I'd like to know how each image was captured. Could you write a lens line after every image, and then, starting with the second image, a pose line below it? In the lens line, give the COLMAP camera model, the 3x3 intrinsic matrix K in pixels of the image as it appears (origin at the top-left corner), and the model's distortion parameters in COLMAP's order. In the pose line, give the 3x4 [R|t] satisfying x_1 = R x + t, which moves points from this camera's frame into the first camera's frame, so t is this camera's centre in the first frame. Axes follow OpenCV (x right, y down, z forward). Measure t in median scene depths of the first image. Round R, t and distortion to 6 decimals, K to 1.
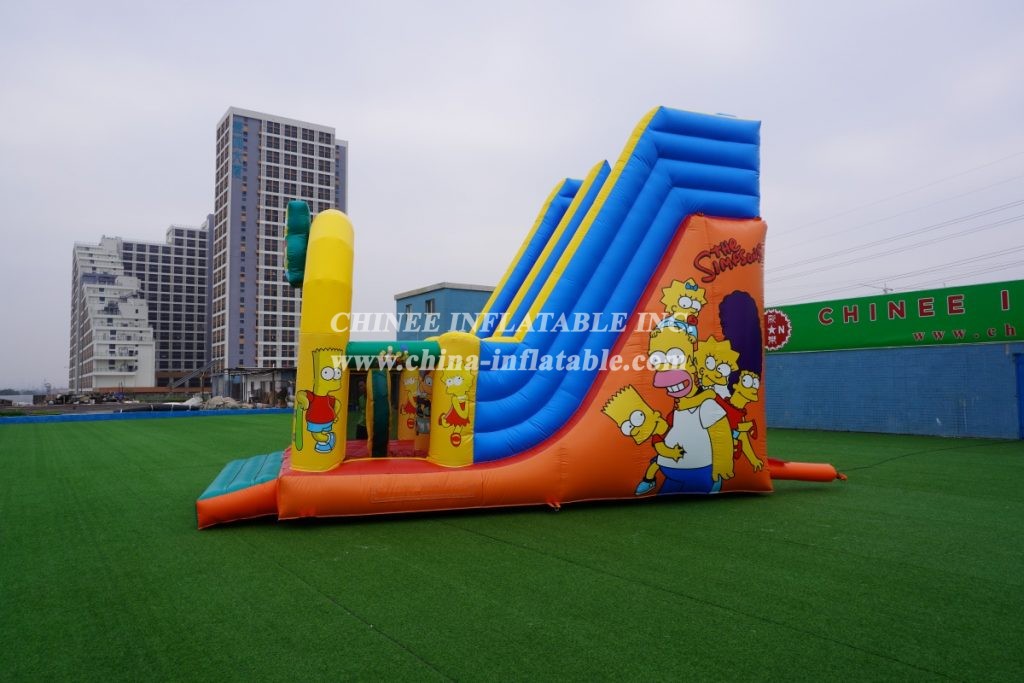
lens RADIAL K [[704.7, 0, 512.5], [0, 704.7, 341.7], [0, 0, 1]] dist [0.000019, 0.000236]
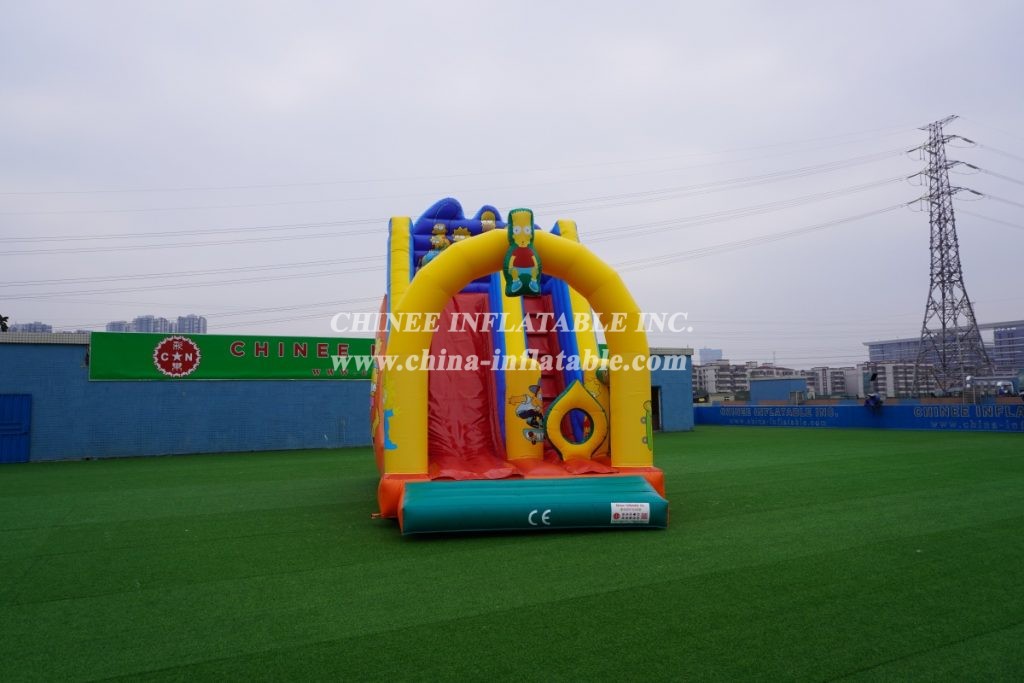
lens RADIAL K [[704.7, 0, 512.7], [0, 704.7, 342.8], [0, 0, 1]] dist [0.000019, 0.000236]
pose [[0.159707, 0.093164, 0.982758, -0.554435], [-0.044310, 0.995210, -0.087144, 0.030742], [-0.986169, -0.029628, 0.163070, 0.372036]]
